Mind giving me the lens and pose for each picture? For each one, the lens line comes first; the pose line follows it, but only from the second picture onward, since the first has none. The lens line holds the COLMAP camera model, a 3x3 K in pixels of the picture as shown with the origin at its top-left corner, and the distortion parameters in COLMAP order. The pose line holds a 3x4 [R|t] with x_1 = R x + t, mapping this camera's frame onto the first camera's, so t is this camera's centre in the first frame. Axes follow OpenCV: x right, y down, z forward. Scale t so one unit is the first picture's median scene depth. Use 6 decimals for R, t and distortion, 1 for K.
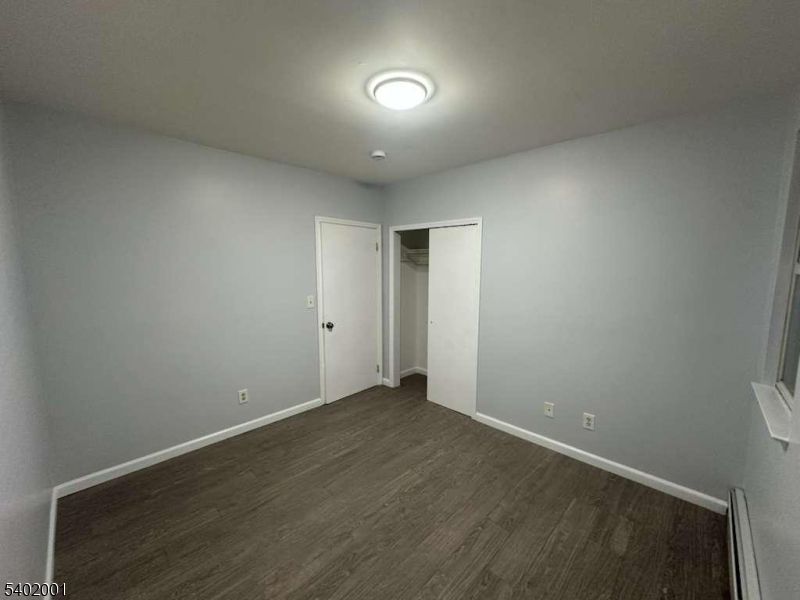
lens RADIAL K [[317.2, 0, 400.0], [0, 317.2, 300.0], [0, 0, 1]] dist [-0.000612, 0.000215]
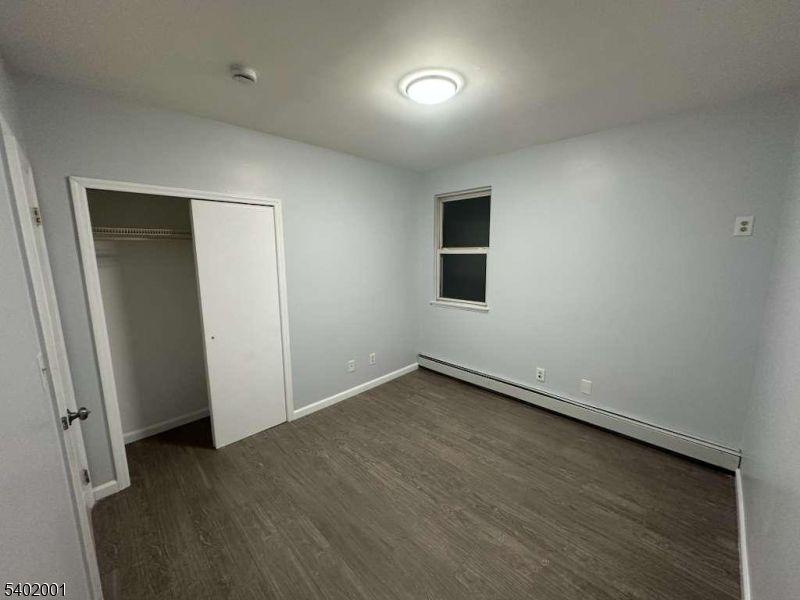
lens RADIAL K [[317.2, 0, 400.0], [0, 317.2, 300.0], [0, 0, 1]] dist [-0.000612, 0.000215]
pose [[0.010986, -0.159138, 0.987195, -0.961762], [0.122911, 0.979983, 0.156608, -0.114356], [-0.992357, 0.119617, 0.030326, 0.961824]]
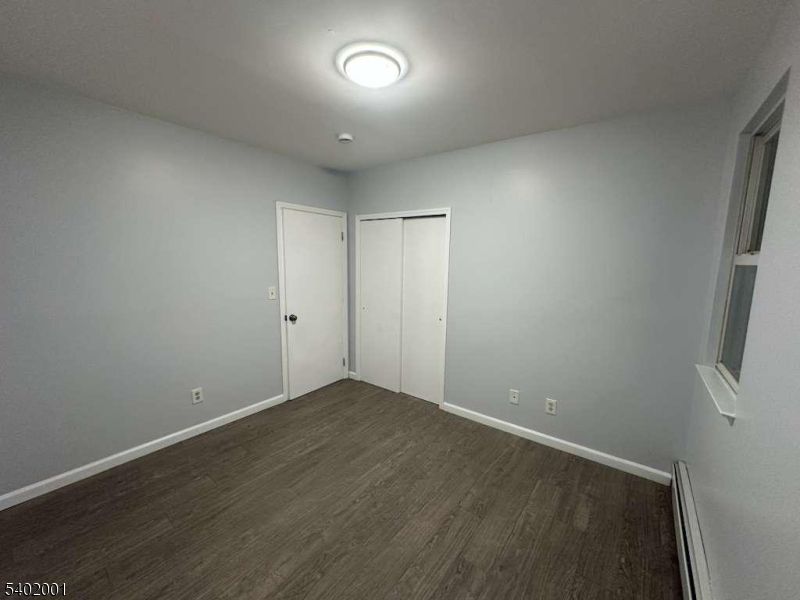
lens RADIAL K [[317.2, 0, 400.0], [0, 317.2, 300.0], [0, 0, 1]] dist [-0.000612, 0.000215]
pose [[0.992956, -0.003557, 0.118429, -0.025996], [0.000994, 0.999764, 0.021692, 0.010550], [-0.118478, -0.021421, 0.992726, 0.033865]]
